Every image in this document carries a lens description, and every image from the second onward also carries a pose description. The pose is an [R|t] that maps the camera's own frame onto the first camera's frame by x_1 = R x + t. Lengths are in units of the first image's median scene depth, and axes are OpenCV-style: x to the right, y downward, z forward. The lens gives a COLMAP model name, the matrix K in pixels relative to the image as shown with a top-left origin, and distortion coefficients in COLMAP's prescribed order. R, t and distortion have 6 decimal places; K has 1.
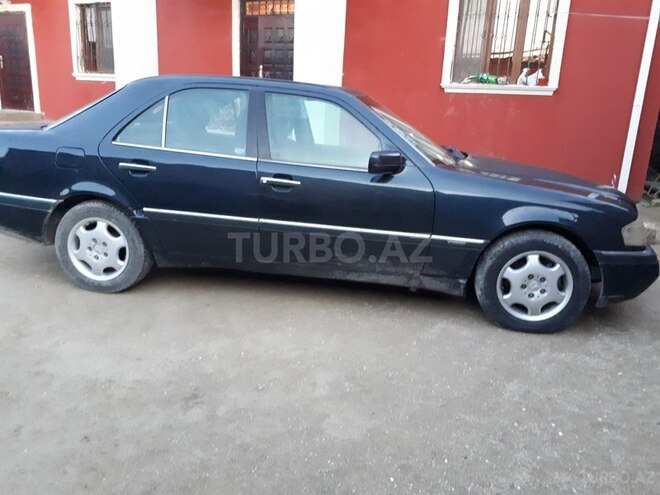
lens RADIAL K [[525.1, 0, 324.7], [0, 525.1, 248.6], [0, 0, 1]] dist [0.038416, -0.062647]
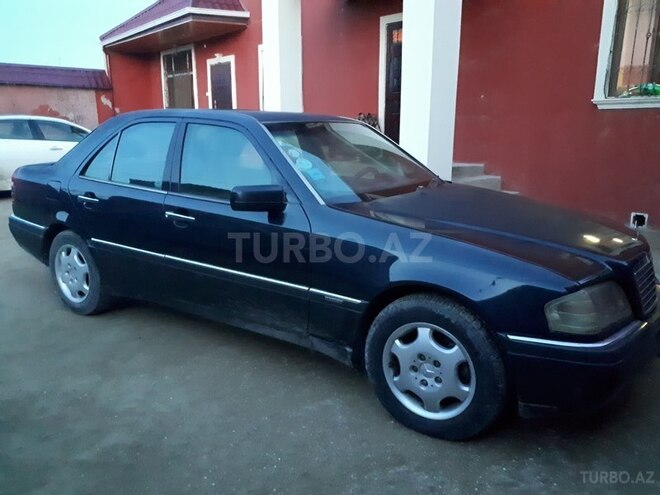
lens RADIAL K [[525.1, 0, 330.7], [0, 525.1, 249.4], [0, 0, 1]] dist [0.038416, -0.062647]
pose [[0.897371, 0.057248, -0.437548, 0.571023], [-0.079668, 0.996274, -0.033042, -0.059120], [0.434026, 0.064510, 0.898588, 0.273450]]
